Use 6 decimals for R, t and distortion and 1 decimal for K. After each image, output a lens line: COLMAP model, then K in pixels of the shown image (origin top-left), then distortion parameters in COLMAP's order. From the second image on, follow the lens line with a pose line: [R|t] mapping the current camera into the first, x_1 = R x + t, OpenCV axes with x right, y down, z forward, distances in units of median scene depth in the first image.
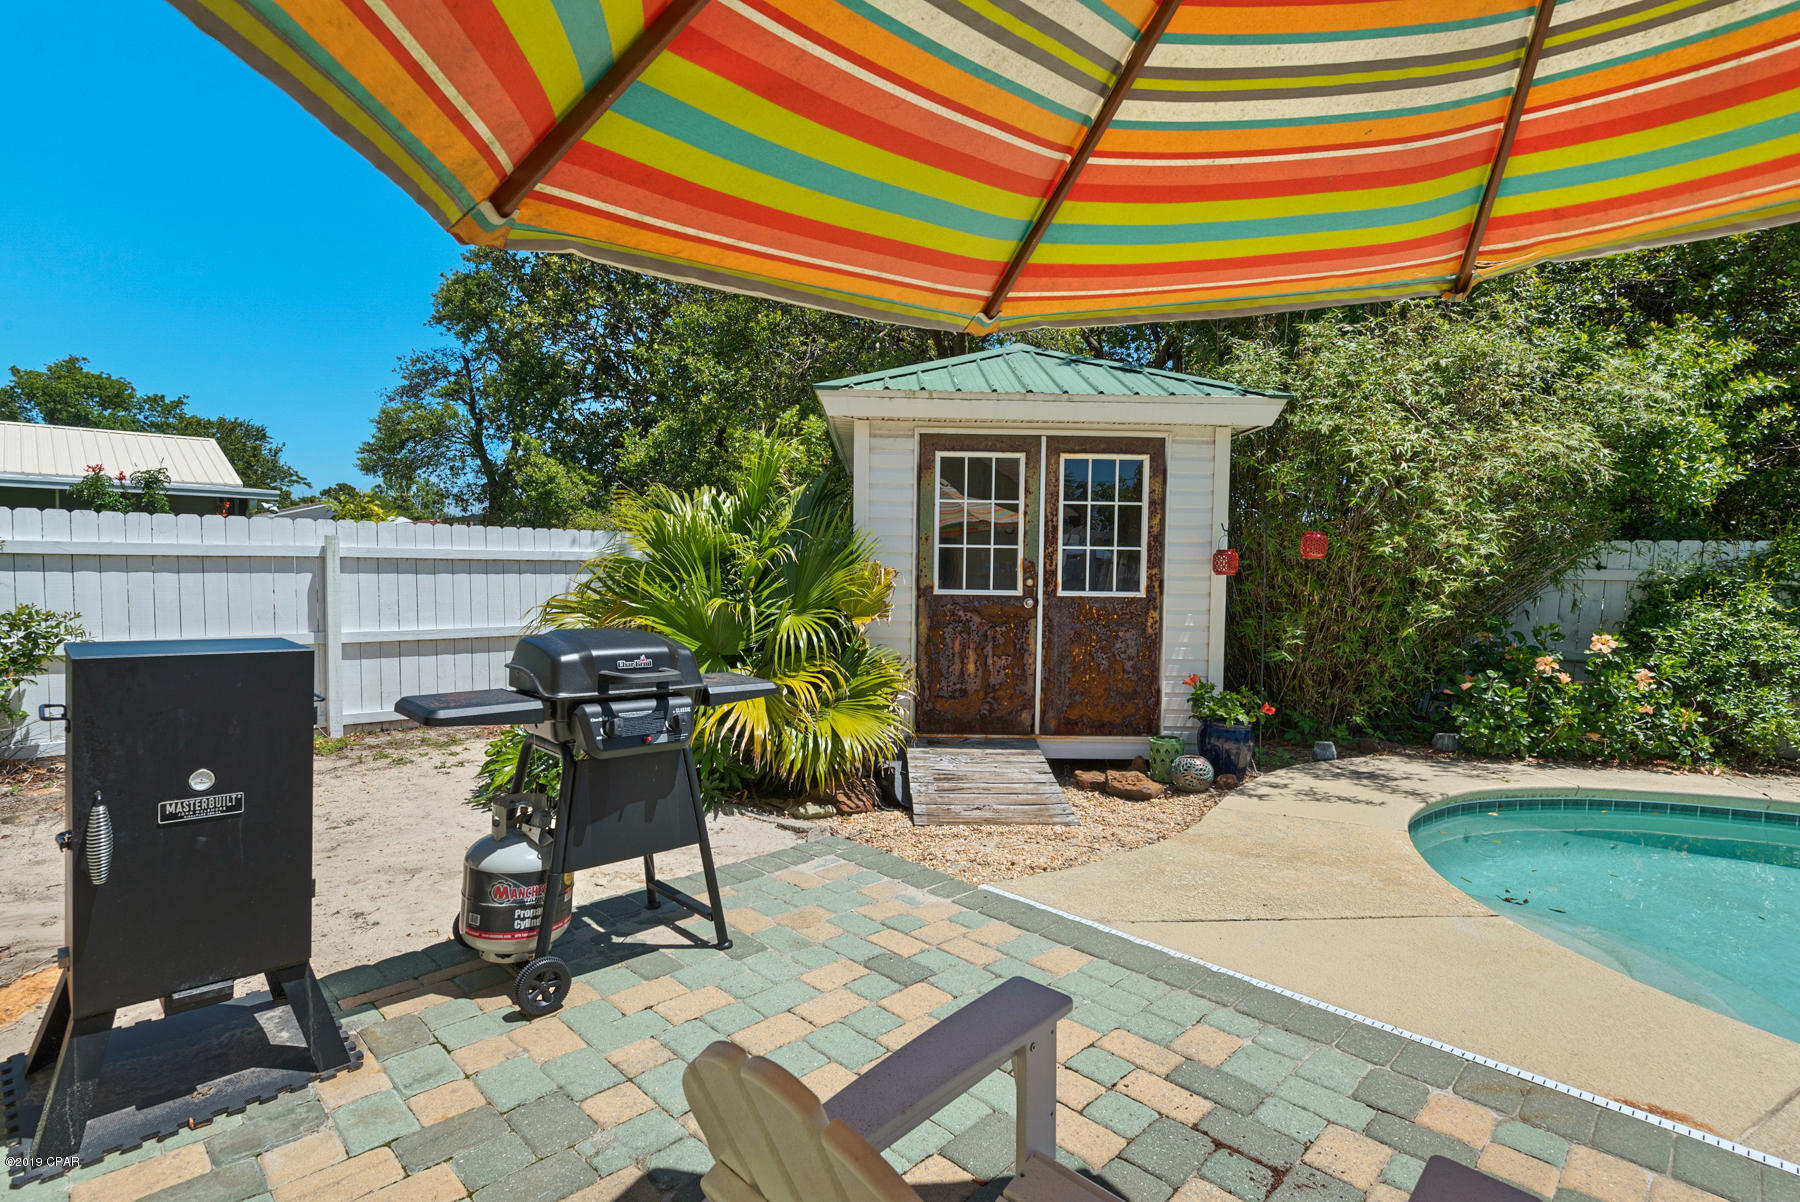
lens RADIAL K [[869.2, 0, 900.0], [0, 869.2, 601.0], [0, 0, 1]] dist [0.001520, -0.000569]
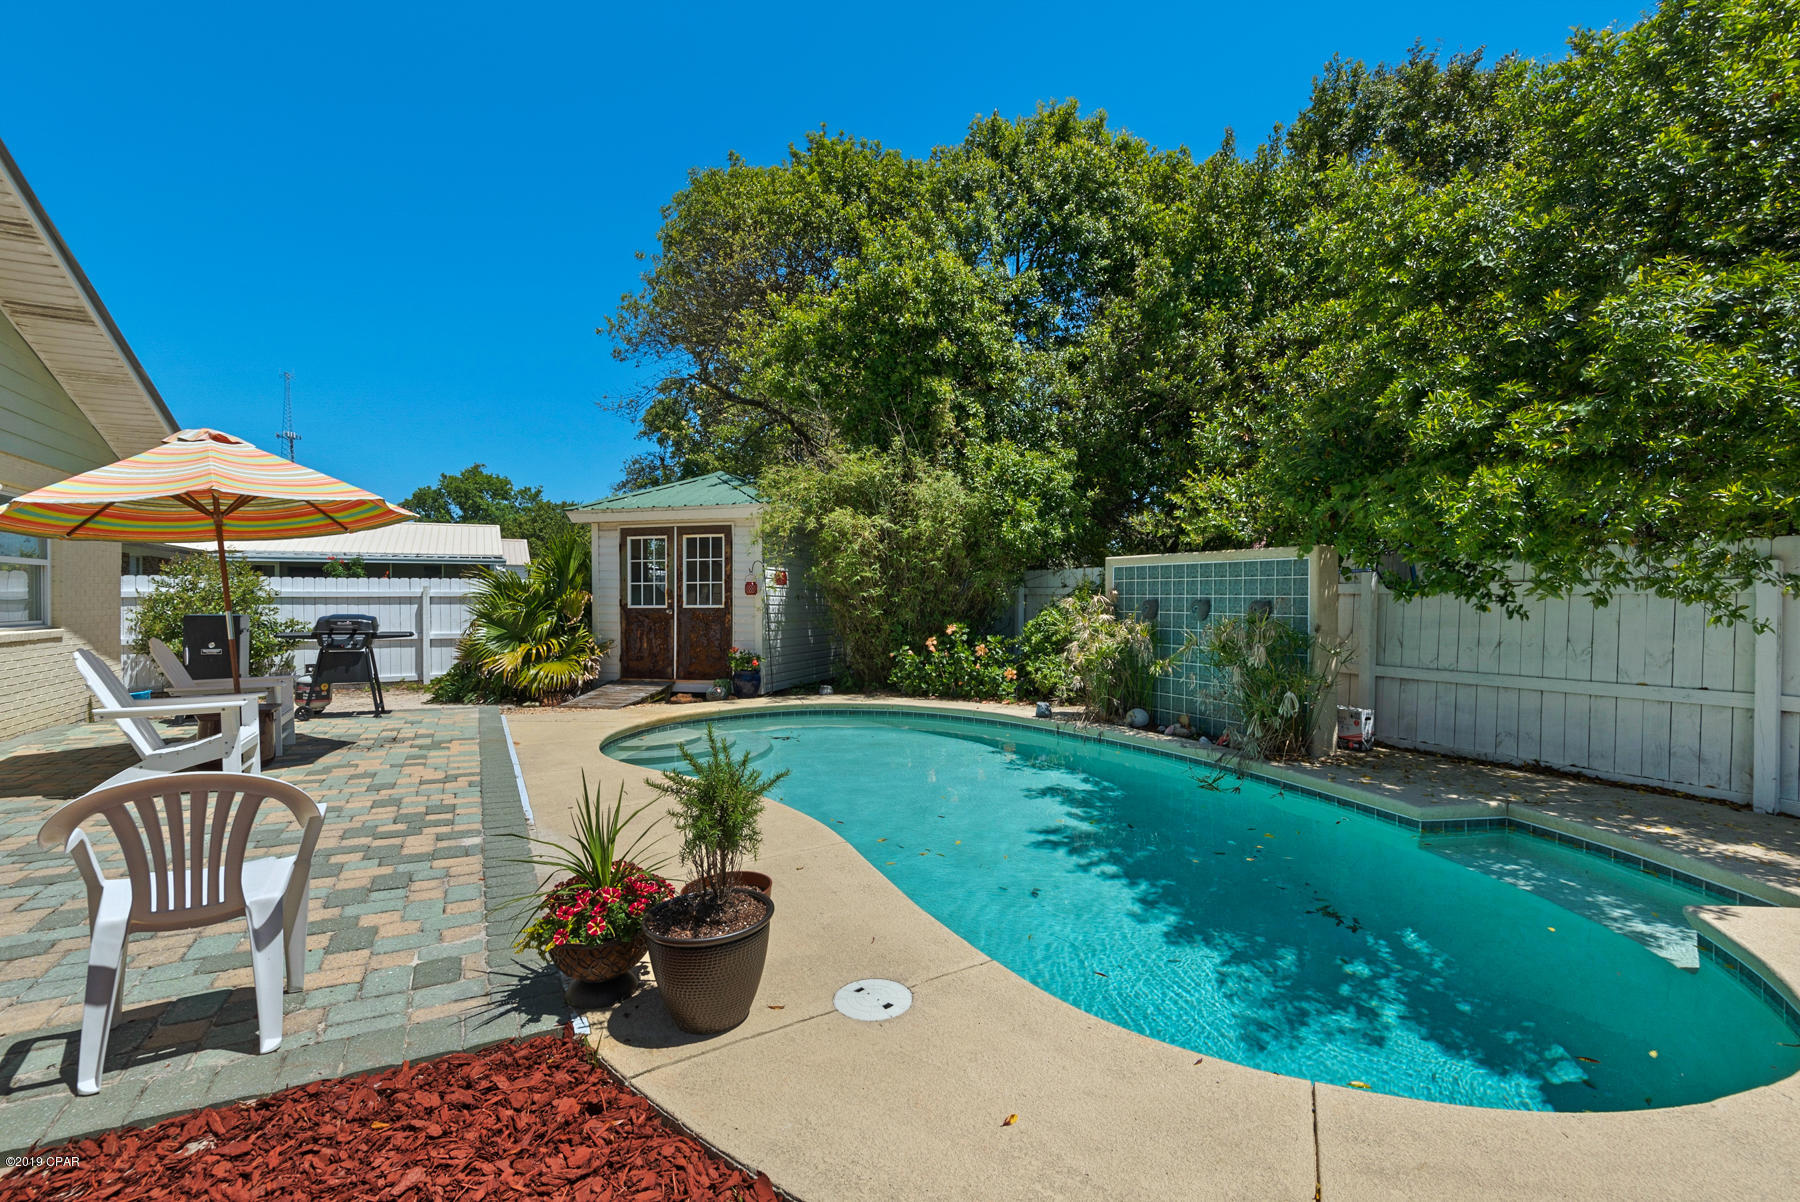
lens RADIAL K [[821.1, 0, 900.0], [0, 821.1, 601.0], [0, 0, 1]] dist [0.014166, -0.000457]
pose [[0.952343, -0.020021, -0.304373, 1.205085], [0.006414, 0.998937, -0.045639, 0.066425], [0.304963, 0.041512, 0.951459, -0.605237]]
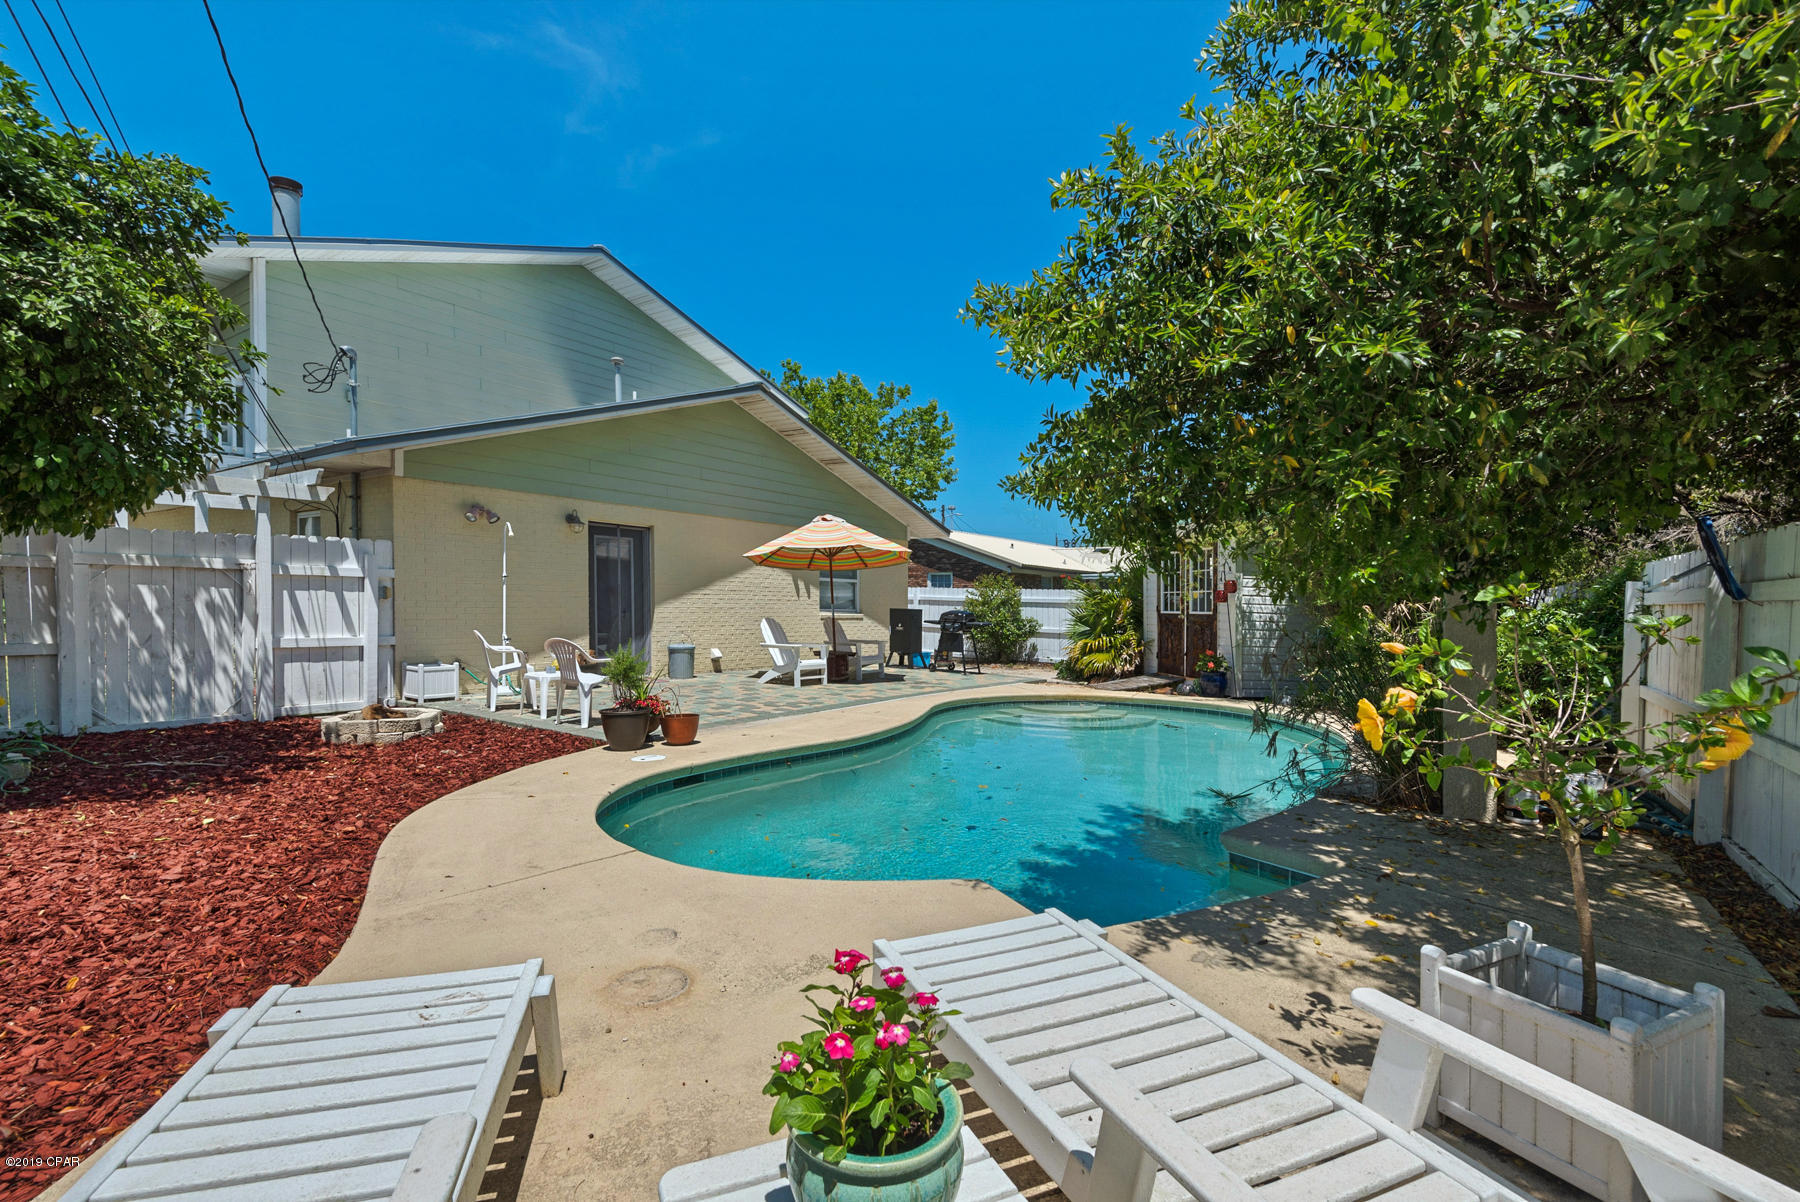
lens RADIAL K [[816.2, 0, 902.4], [0, 816.2, 608.7], [0, 0, 1]] dist [0.018341, 0.000033]
pose [[0.174079, -0.010078, -0.984680, 2.091710], [-0.063819, 0.997730, -0.021494, 0.072913], [0.982661, 0.066583, 0.173041, -0.072808]]
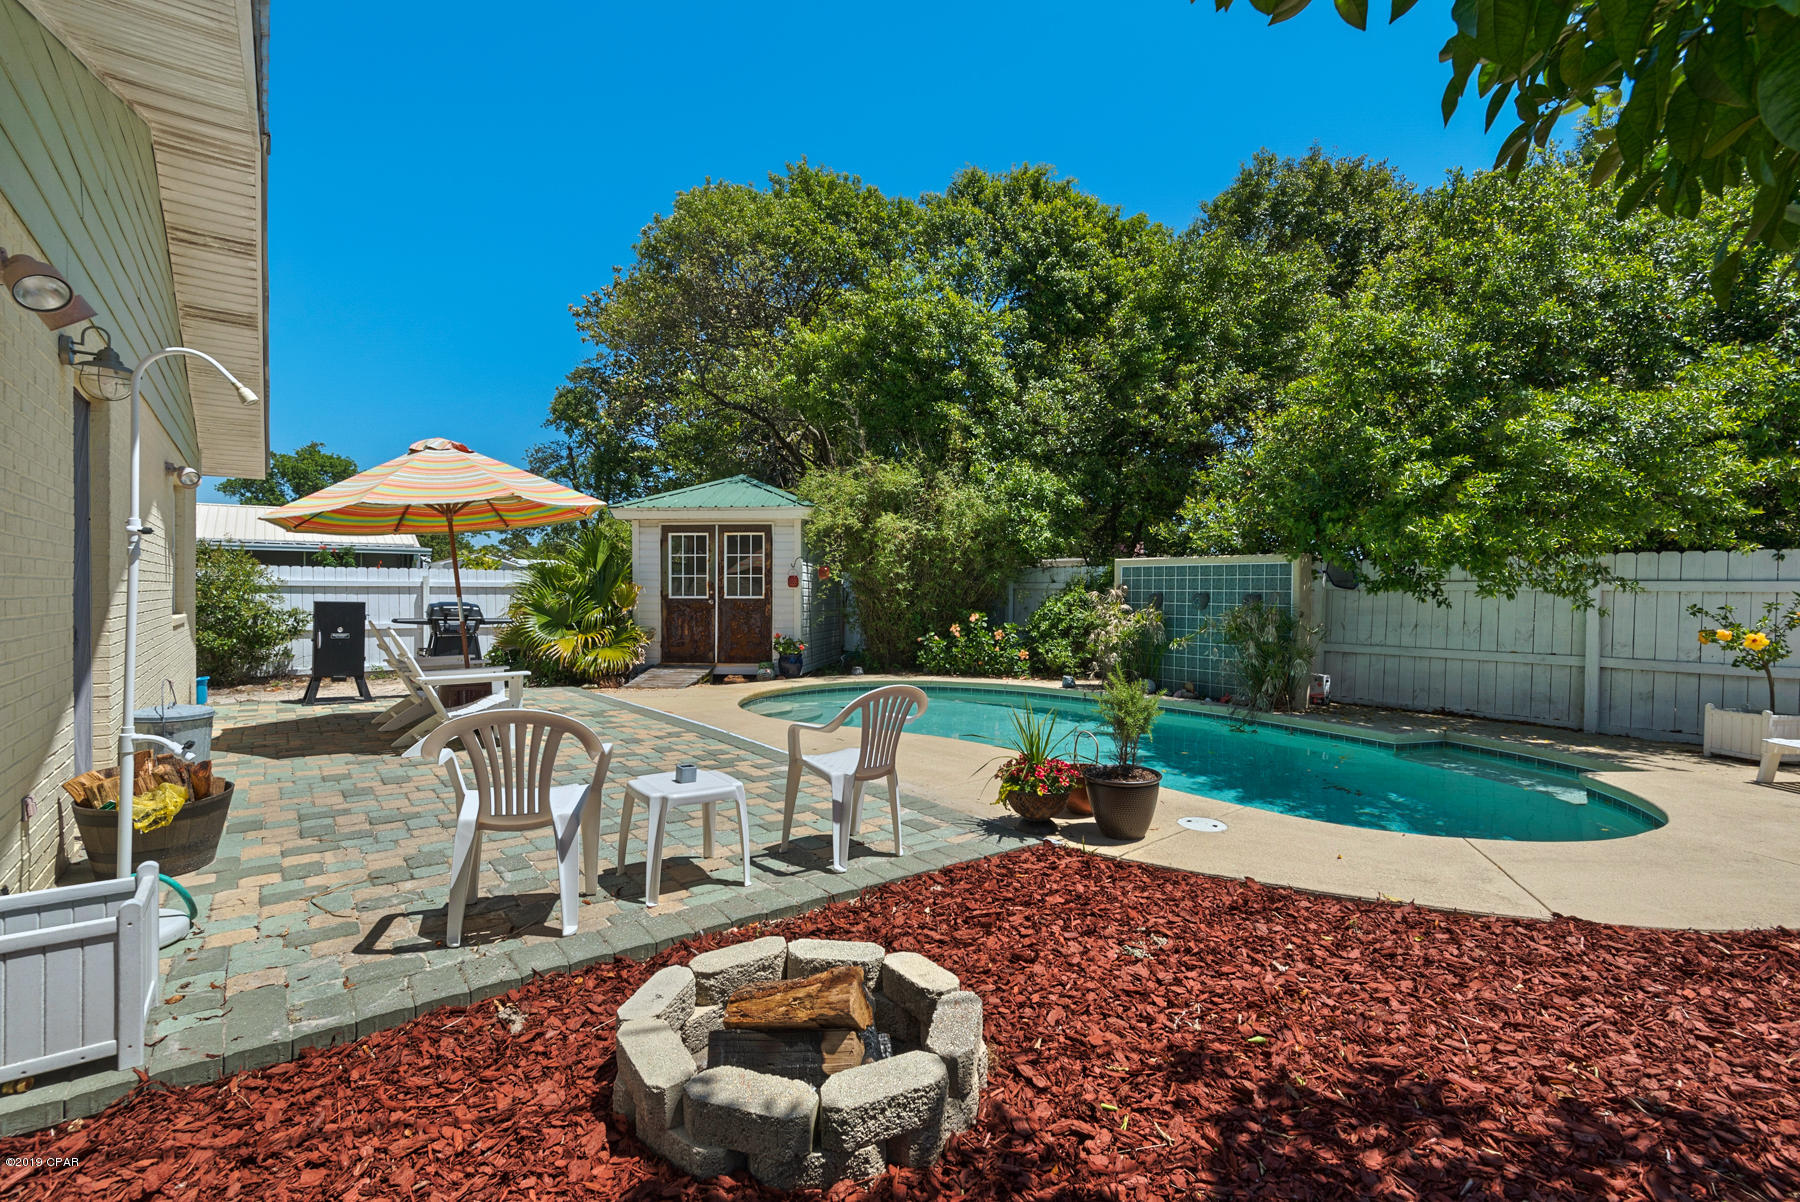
lens RADIAL K [[816.2, 0, 902.4], [0, 816.2, 608.7], [0, 0, 1]] dist [0.018341, 0.000033]
pose [[0.990459, -0.011711, -0.137310, 0.898729], [0.007823, 0.999554, -0.028823, 0.082009], [0.137587, 0.027474, 0.990109, -0.950637]]
